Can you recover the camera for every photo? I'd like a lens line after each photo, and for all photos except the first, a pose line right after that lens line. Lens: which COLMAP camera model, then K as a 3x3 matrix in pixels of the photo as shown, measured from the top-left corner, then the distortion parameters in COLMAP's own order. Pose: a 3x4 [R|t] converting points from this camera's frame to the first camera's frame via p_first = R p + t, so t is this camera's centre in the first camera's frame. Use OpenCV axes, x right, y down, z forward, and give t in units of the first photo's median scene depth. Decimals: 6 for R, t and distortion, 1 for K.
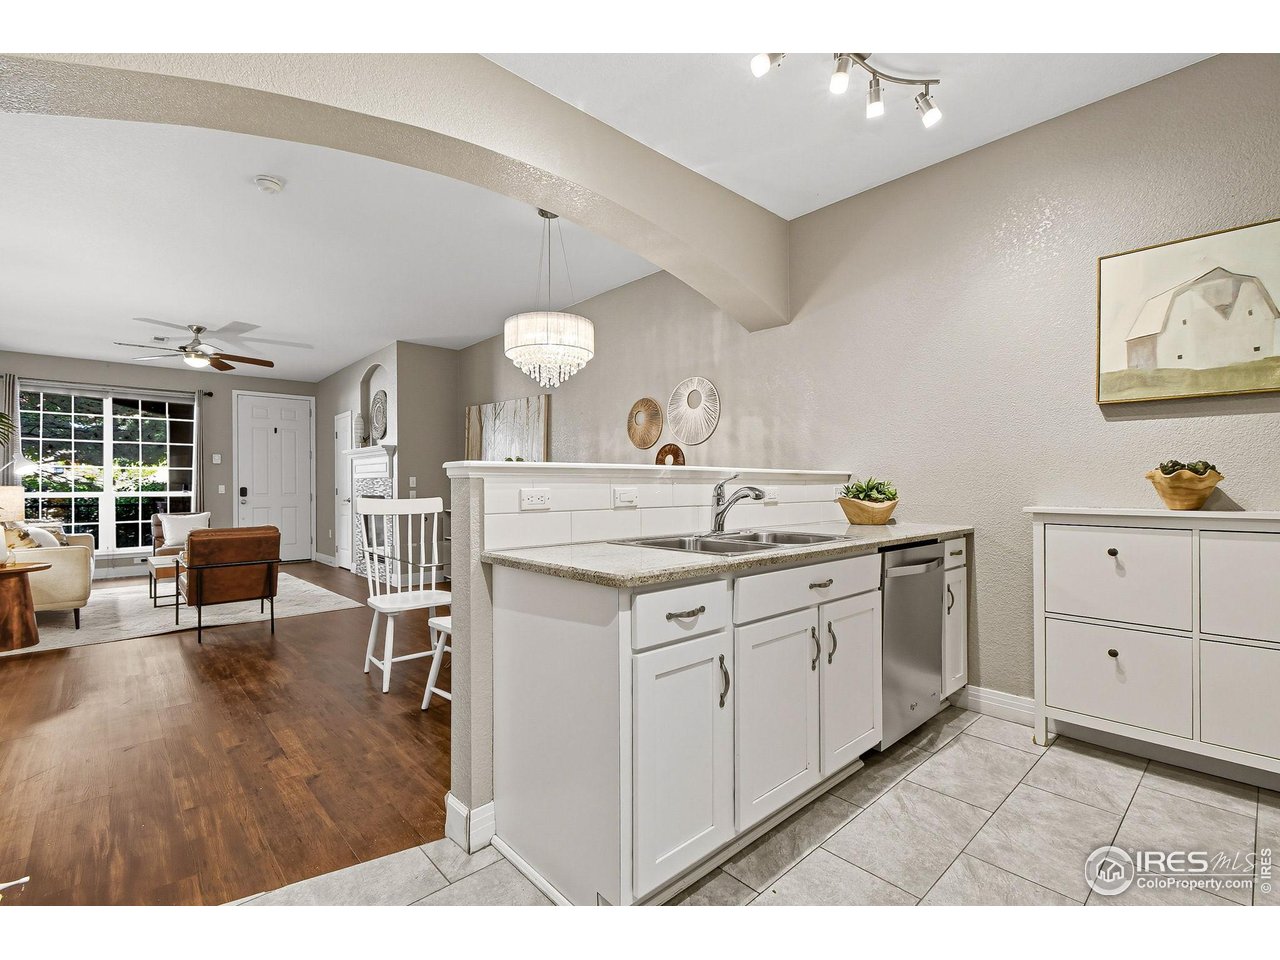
lens RADIAL K [[588.9, 0, 629.4], [0, 588.9, 487.4], [0, 0, 1]] dist [0.005185, -0.000424]
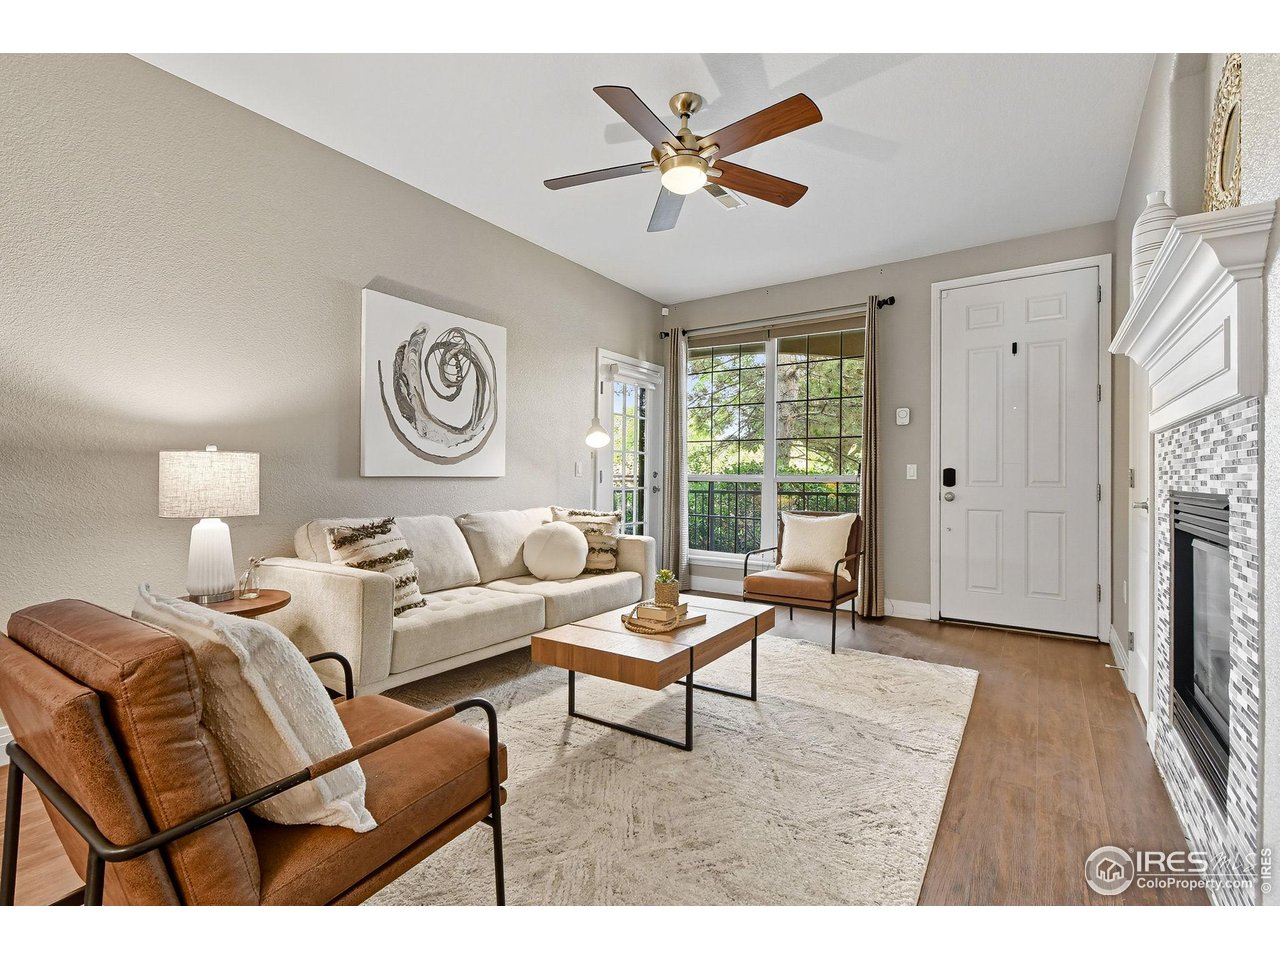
lens RADIAL K [[572.2, 0, 635.9], [0, 572.2, 485.7], [0, 0, 1]] dist [0.004247, -0.000400]
pose [[0.219549, 0.021021, -0.975375, -0.764474], [-0.009886, 0.999764, 0.019322, 0.029270], [0.975551, 0.005400, 0.219705, 2.158943]]
